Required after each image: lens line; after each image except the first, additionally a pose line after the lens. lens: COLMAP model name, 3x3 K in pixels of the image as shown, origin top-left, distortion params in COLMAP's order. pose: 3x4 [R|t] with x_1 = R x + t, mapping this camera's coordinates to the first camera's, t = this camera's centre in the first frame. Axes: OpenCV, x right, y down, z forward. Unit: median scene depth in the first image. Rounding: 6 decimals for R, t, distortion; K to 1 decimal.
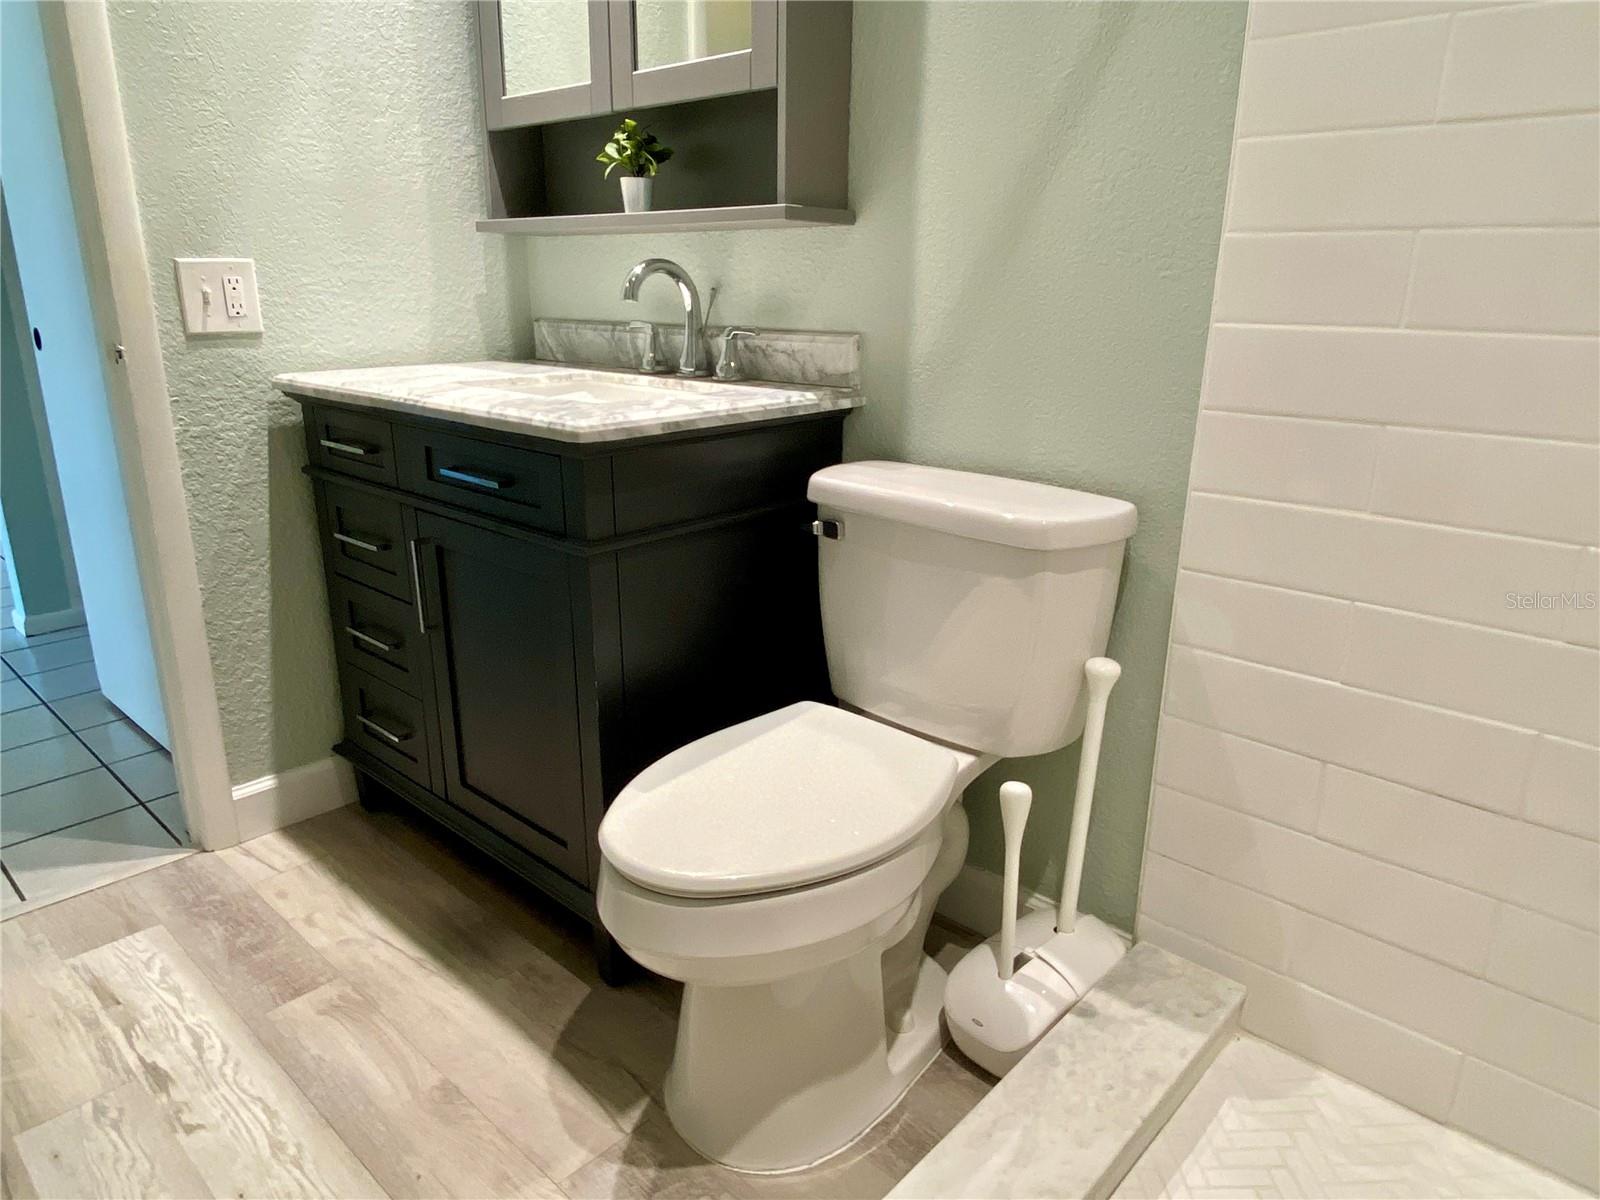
lens RADIAL K [[1044.6, 0, 795.6], [0, 1044.6, 592.1], [0, 0, 1]] dist [0.010024, -0.001397]
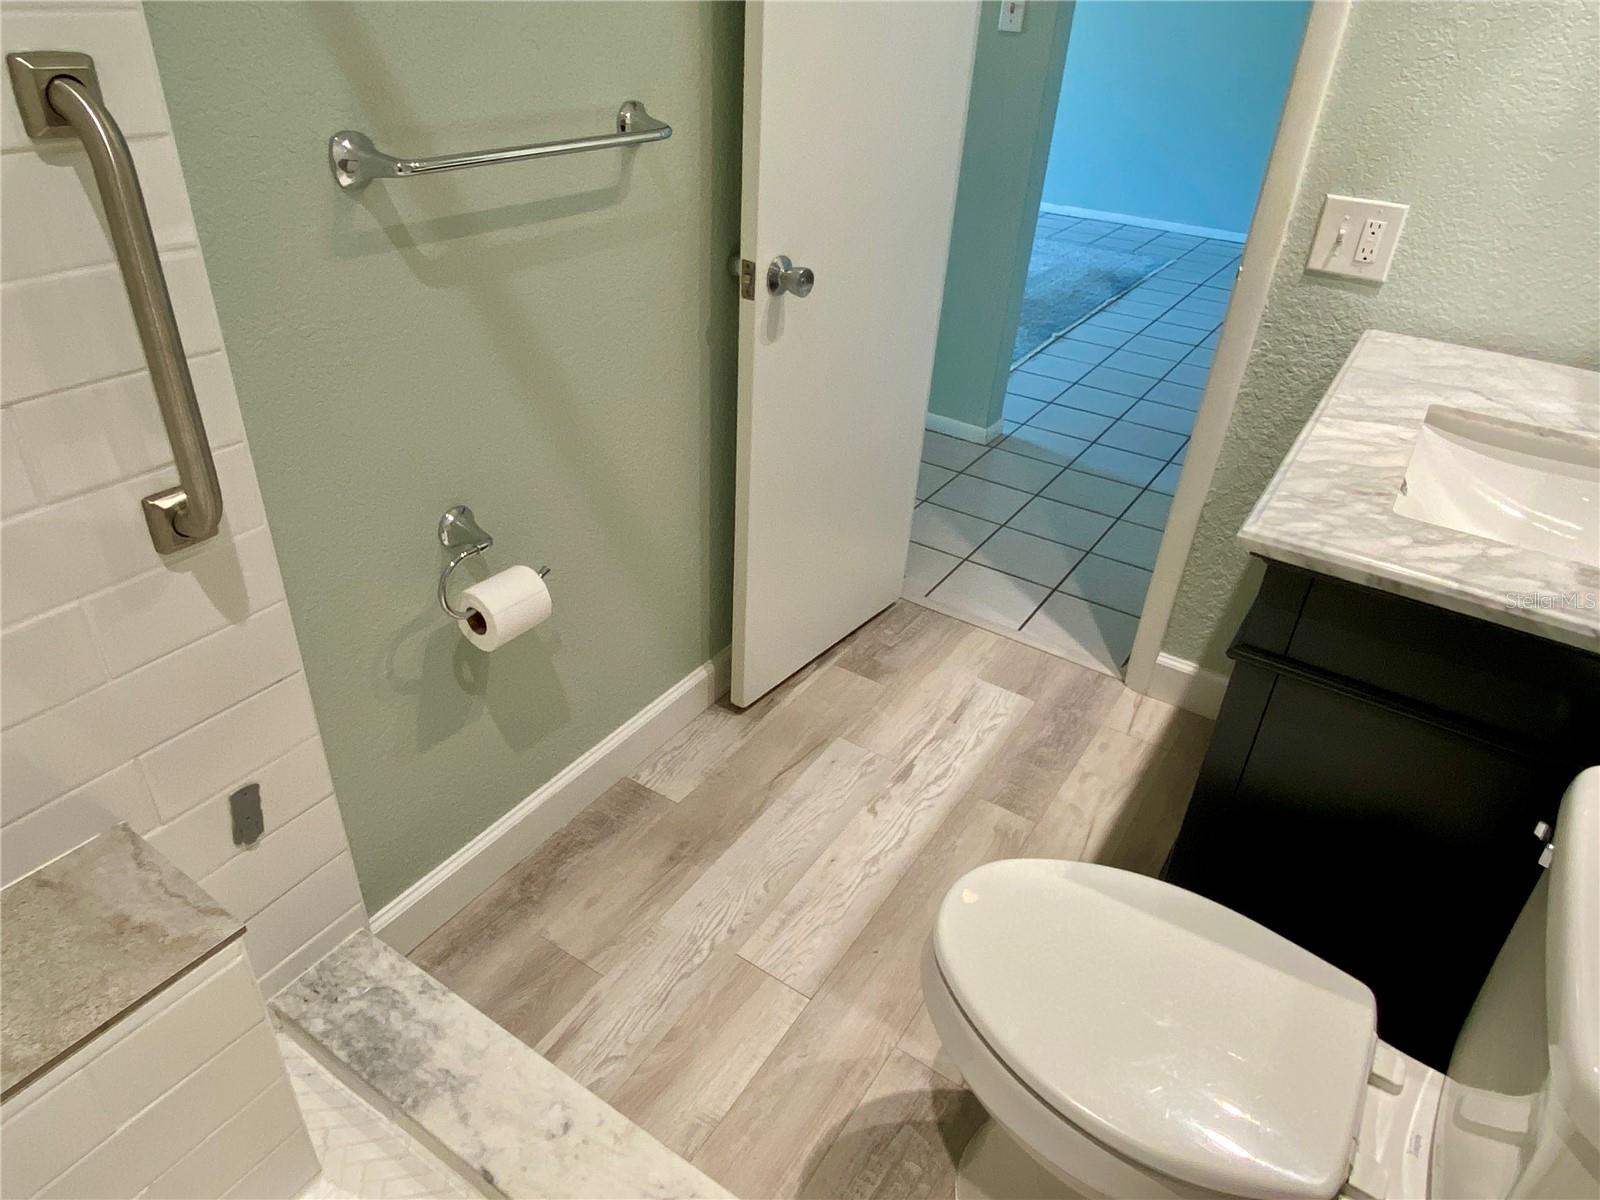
lens RADIAL K [[1044.6, 0, 795.6], [0, 1044.6, 592.1], [0, 0, 1]] dist [0.010024, -0.001397]
pose [[0.159147, 0.522403, -0.837716, 0.398321], [-0.333097, 0.827187, 0.452556, -0.310209], [0.929365, 0.207018, 0.305655, 0.319517]]
